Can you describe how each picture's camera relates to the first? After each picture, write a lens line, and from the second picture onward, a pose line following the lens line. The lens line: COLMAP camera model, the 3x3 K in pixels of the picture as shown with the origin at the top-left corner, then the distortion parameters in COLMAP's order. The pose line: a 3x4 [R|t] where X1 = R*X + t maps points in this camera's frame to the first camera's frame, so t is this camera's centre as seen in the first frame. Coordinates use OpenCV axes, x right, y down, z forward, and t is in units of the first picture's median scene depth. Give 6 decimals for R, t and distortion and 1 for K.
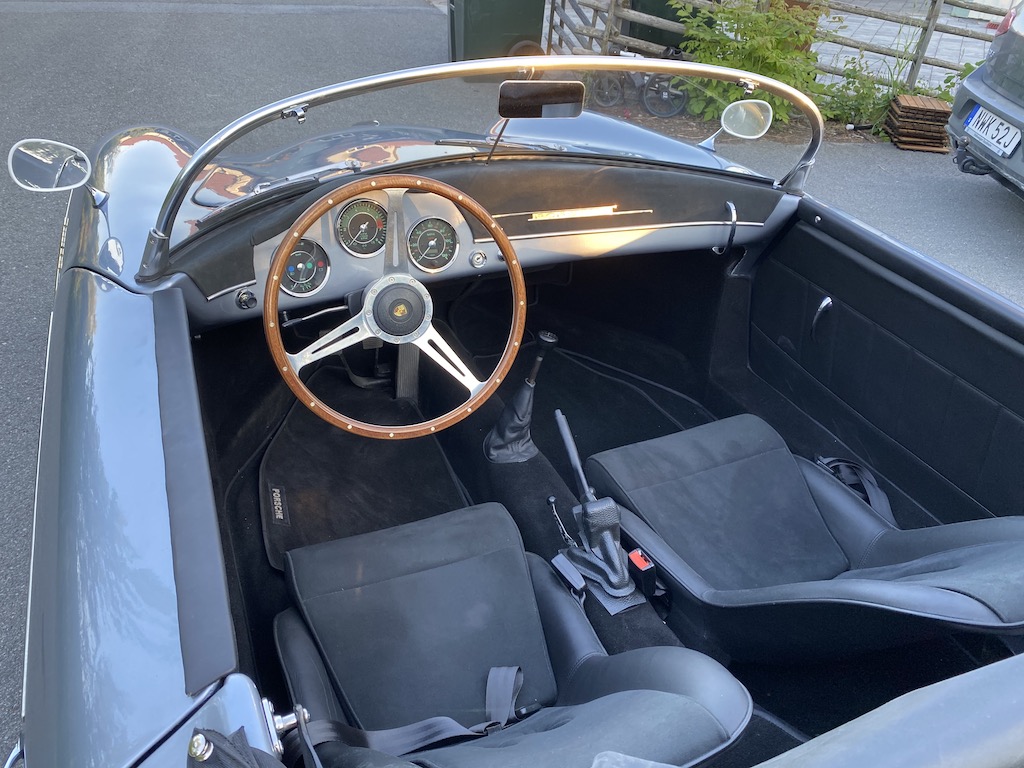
lens RADIAL K [[794.6, 0, 512.0], [0, 794.6, 384.0], [0, 0, 1]] dist [-0.007986, -0.011769]
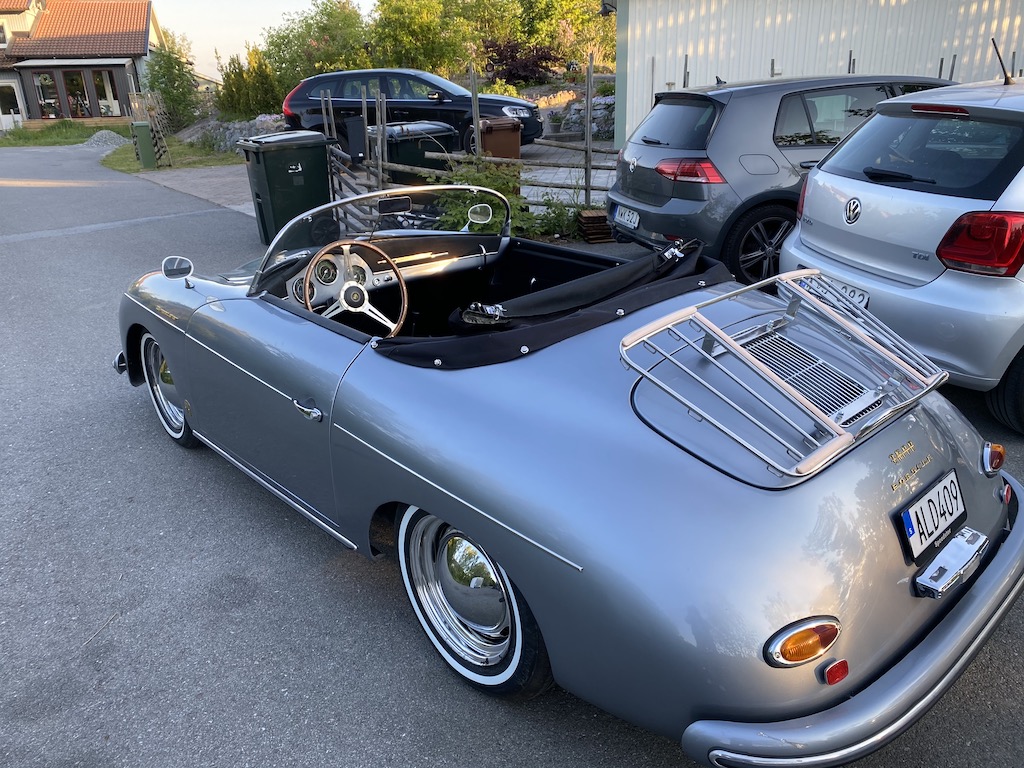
lens RADIAL K [[794.6, 0, 512.0], [0, 794.6, 384.0], [0, 0, 1]] dist [-0.007986, -0.011769]
pose [[0.945726, -0.194708, 0.260176, -0.130147], [0.244139, 0.954111, -0.173404, 0.241939], [-0.214473, 0.227512, 0.949863, -0.456999]]
